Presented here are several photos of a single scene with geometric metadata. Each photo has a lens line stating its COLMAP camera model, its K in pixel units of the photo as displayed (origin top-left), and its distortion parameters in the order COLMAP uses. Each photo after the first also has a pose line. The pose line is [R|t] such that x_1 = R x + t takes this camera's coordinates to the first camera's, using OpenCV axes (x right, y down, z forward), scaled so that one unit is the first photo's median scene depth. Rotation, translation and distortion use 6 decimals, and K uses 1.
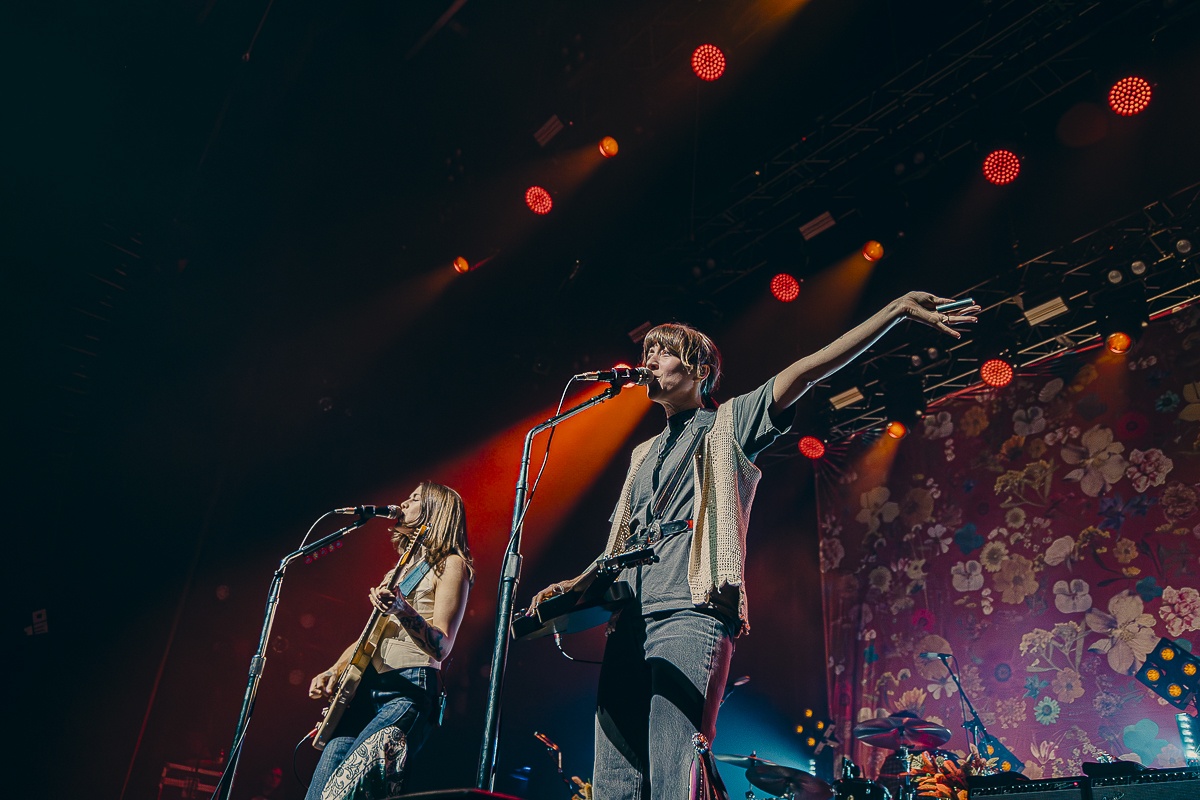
lens RADIAL K [[988.9, 0, 601.2], [0, 988.9, 387.4], [0, 0, 1]] dist [-0.007979, -0.001569]
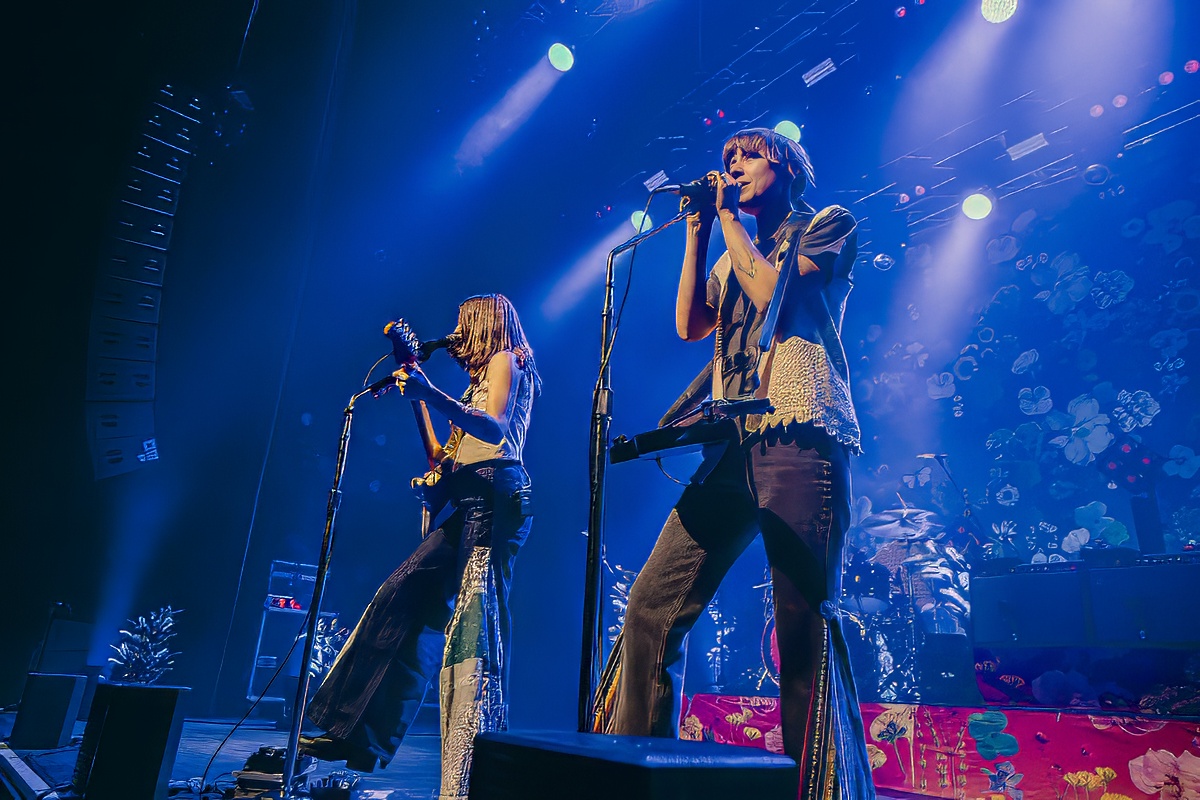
lens RADIAL K [[811.9, 0, 608.8], [0, 811.9, 391.0], [0, 0, 1]] dist [0.002792, 0.001547]
pose [[0.999503, -0.030913, -0.006202, -0.016990], [0.031527, 0.982189, 0.185232, 0.007351], [0.000365, -0.185335, 0.982675, 0.058833]]
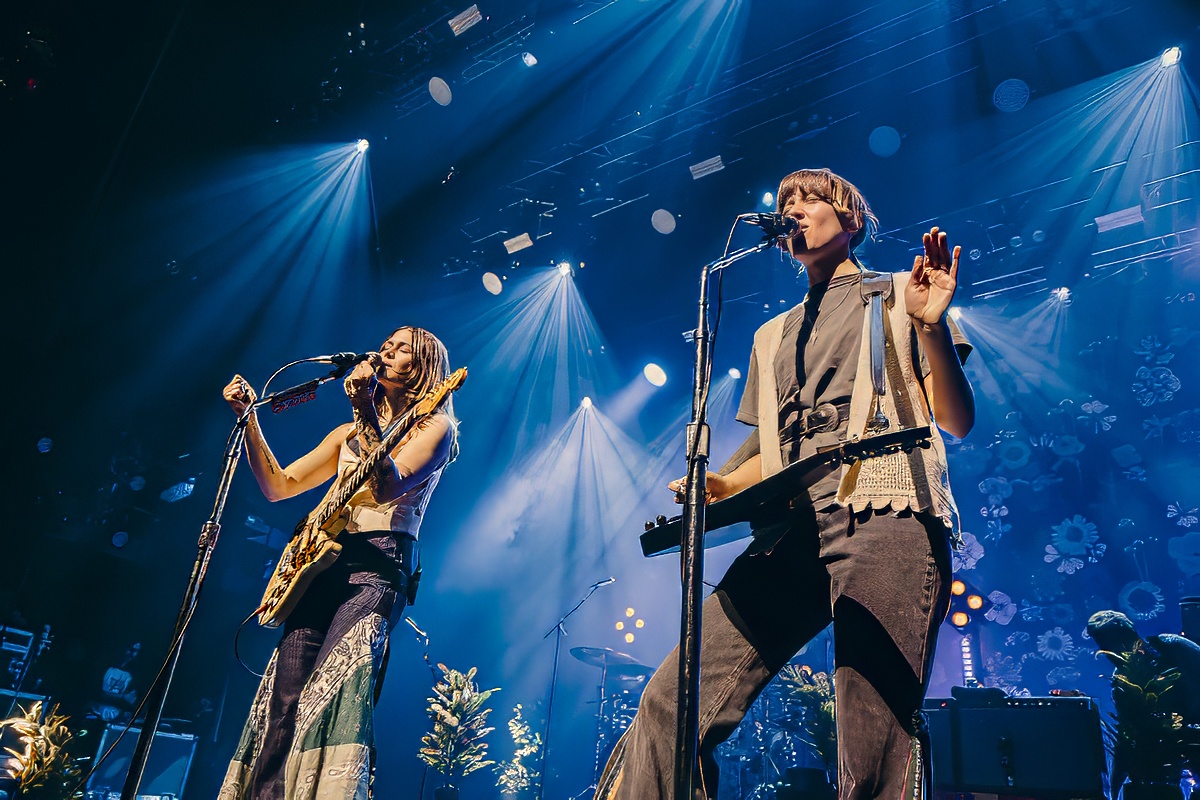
lens RADIAL K [[874.0, 0, 600.0], [0, 874.0, 400.0], [0, 0, 1]] dist [0.004920, 0.002248]
pose [[0.968097, 0.121619, 0.219080, -0.064911], [-0.141668, 0.986821, 0.078197, 0.024269], [-0.206682, -0.106739, 0.972568, 0.084515]]
